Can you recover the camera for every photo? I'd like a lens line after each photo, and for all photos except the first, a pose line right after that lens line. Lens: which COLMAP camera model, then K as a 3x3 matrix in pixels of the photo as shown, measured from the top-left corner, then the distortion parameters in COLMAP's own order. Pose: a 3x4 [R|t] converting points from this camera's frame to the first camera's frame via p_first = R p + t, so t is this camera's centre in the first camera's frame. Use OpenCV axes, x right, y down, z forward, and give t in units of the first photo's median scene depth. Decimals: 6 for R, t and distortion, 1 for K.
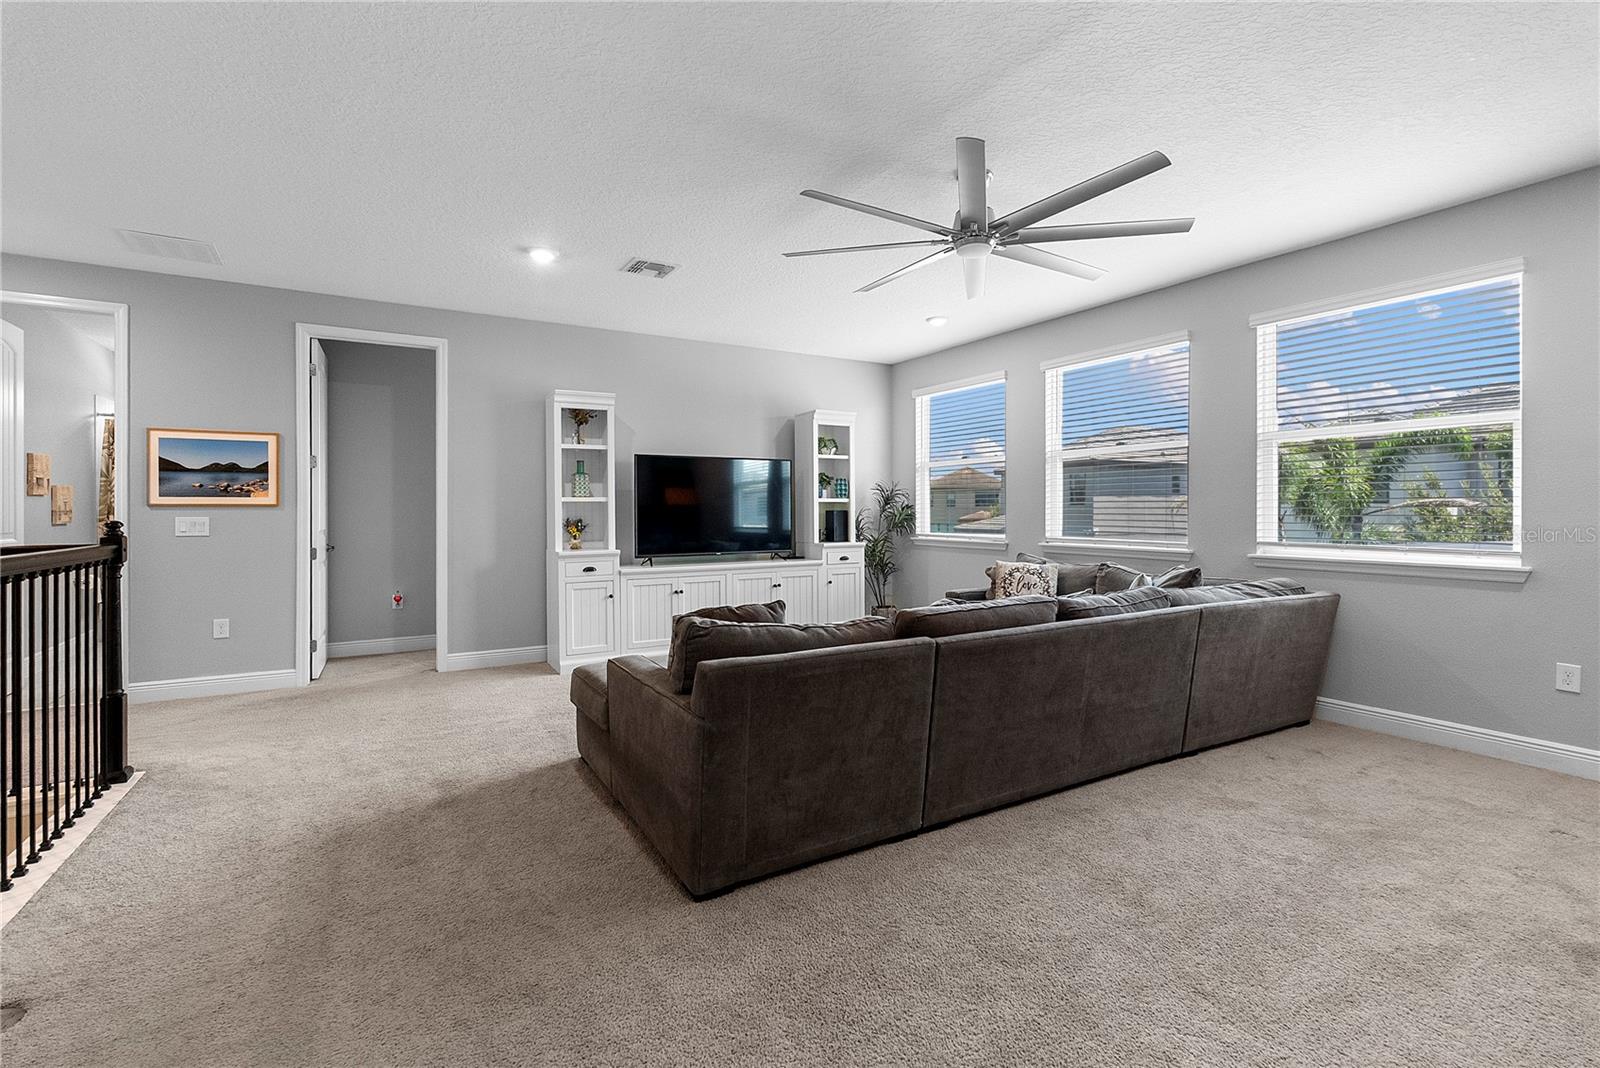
lens RADIAL K [[721.7, 0, 791.5], [0, 721.7, 517.1], [0, 0, 1]] dist [0.000312, -0.000384]
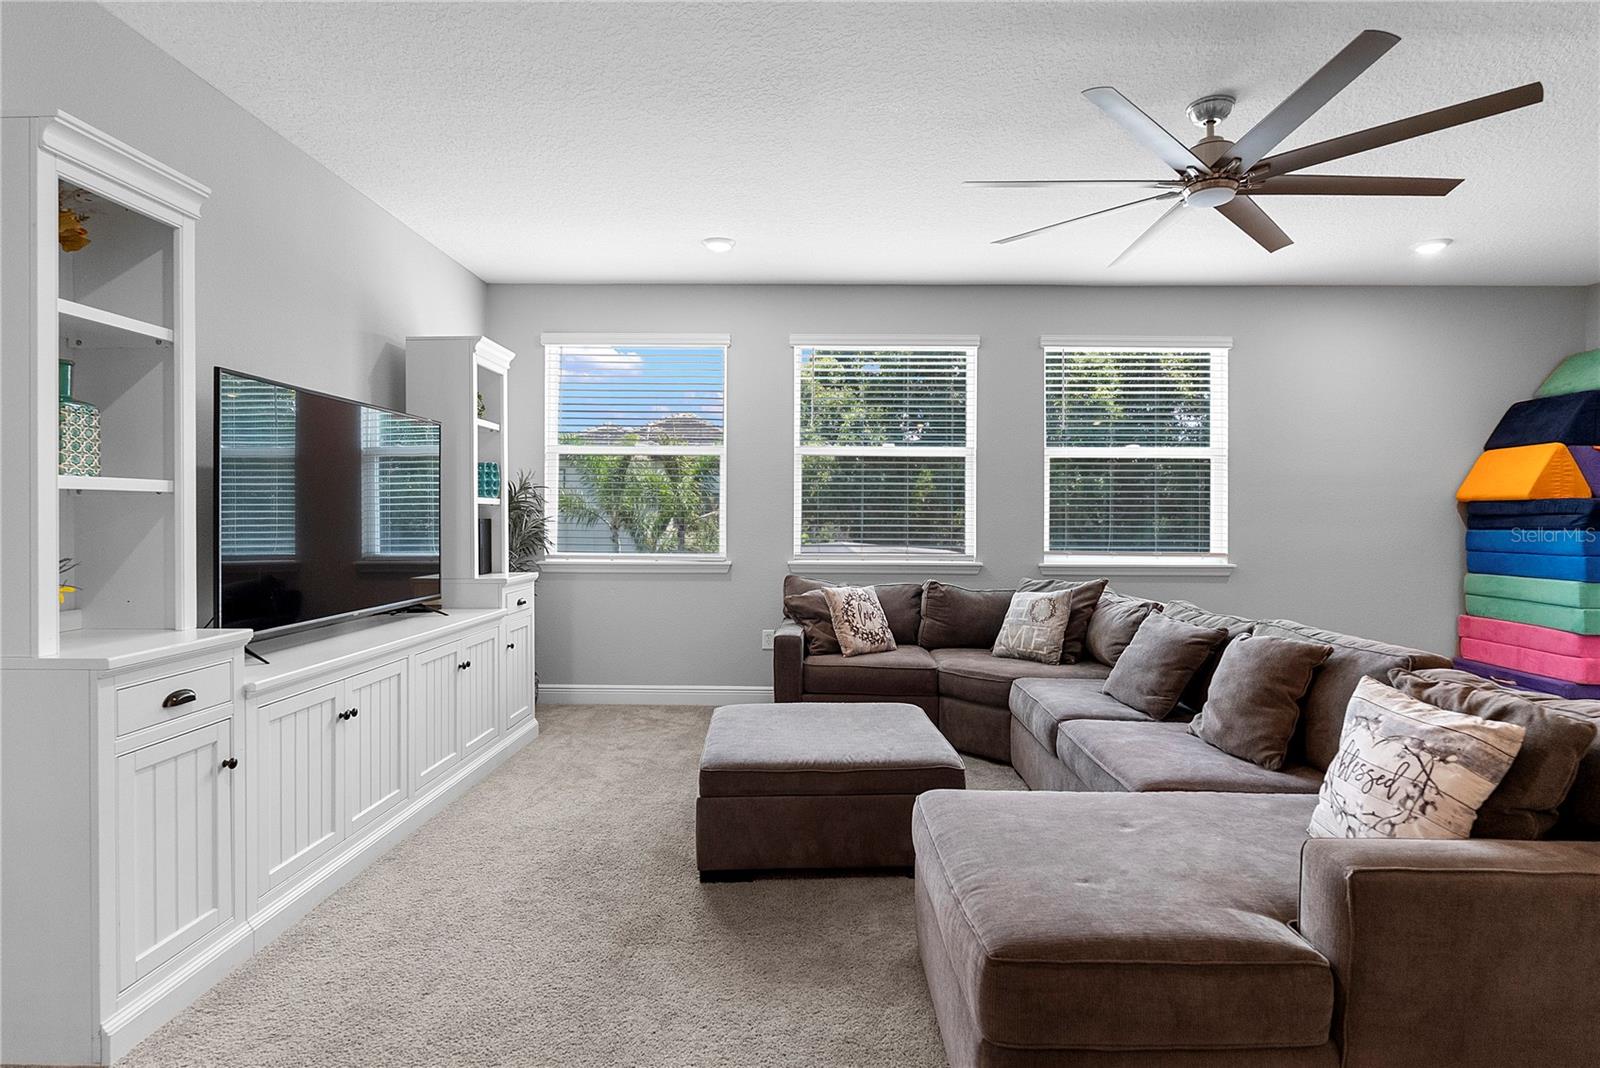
lens RADIAL K [[825.9, 0, 804.7], [0, 825.9, 520.8], [0, 0, 1]] dist [-0.001133, -0.001064]
pose [[0.508729, 0.001358, 0.860926, -0.451278], [0.003246, 0.999989, -0.003496, -0.005914], [-0.860921, 0.004573, 0.508719, 0.552966]]
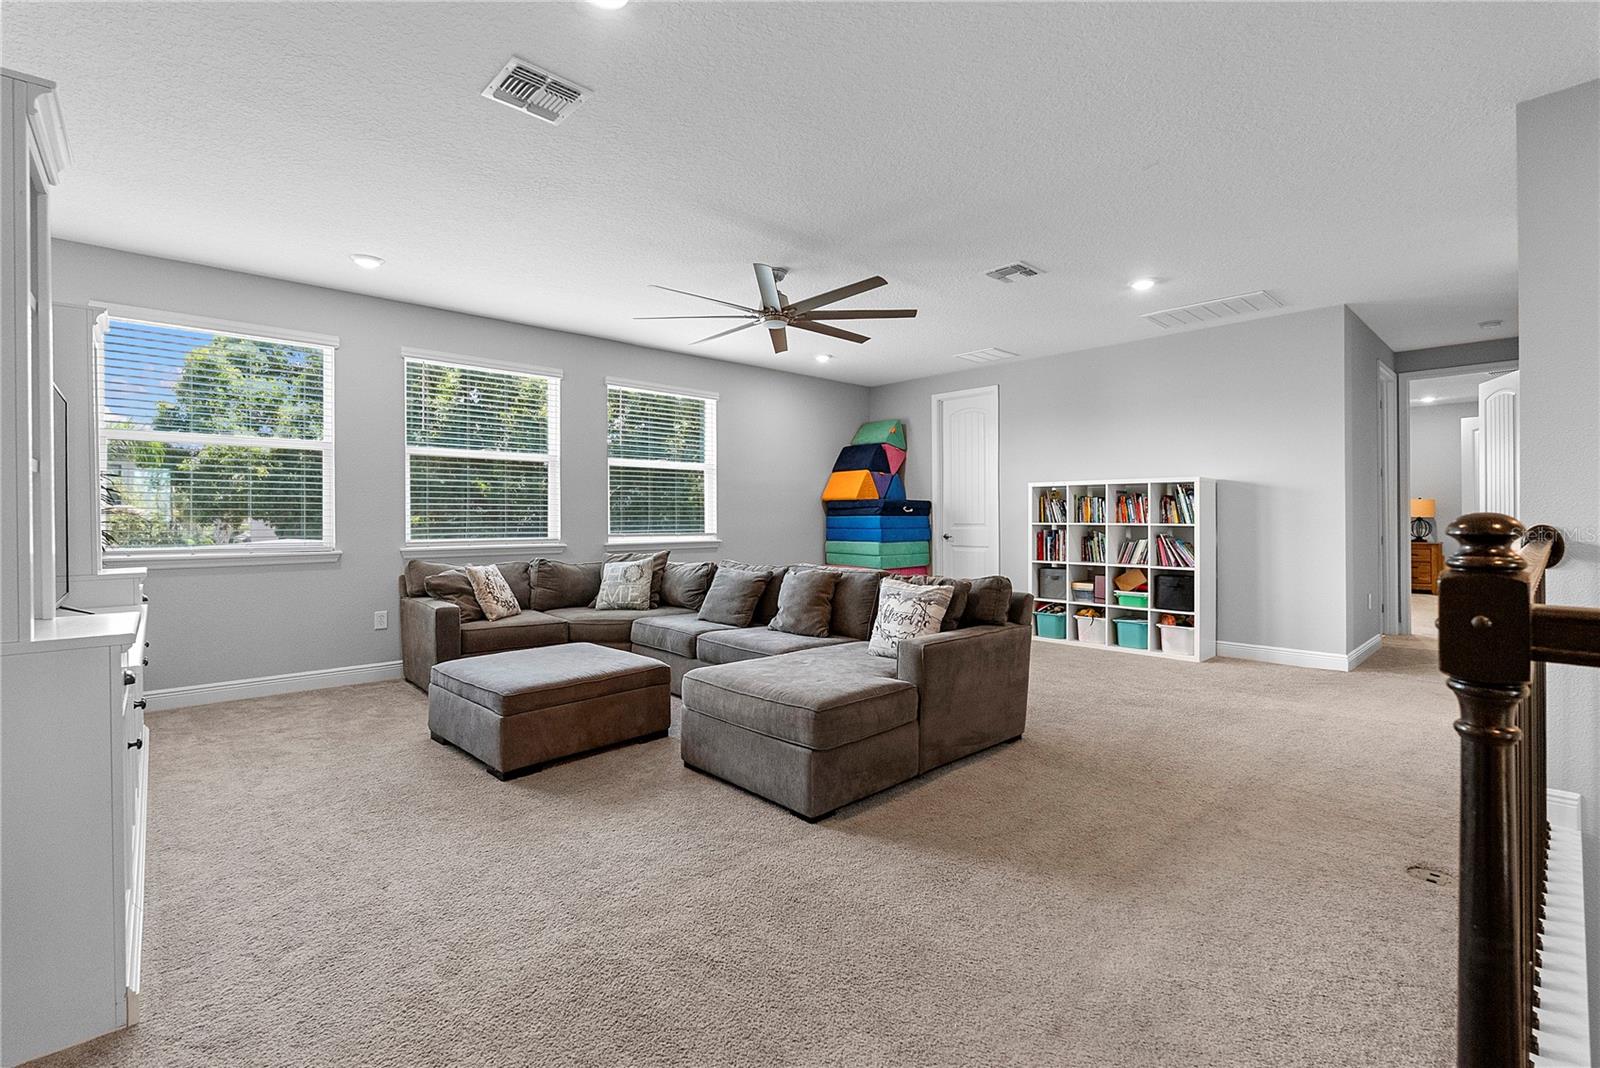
lens RADIAL K [[721.7, 0, 806.8], [0, 721.7, 526.2], [0, 0, 1]] dist [0.000312, -0.000384]
pose [[-0.234091, -0.009983, 0.972163, -0.670779], [0.012869, 0.999828, 0.013366, 0.002762], [-0.972130, 0.015640, -0.233922, 0.762666]]
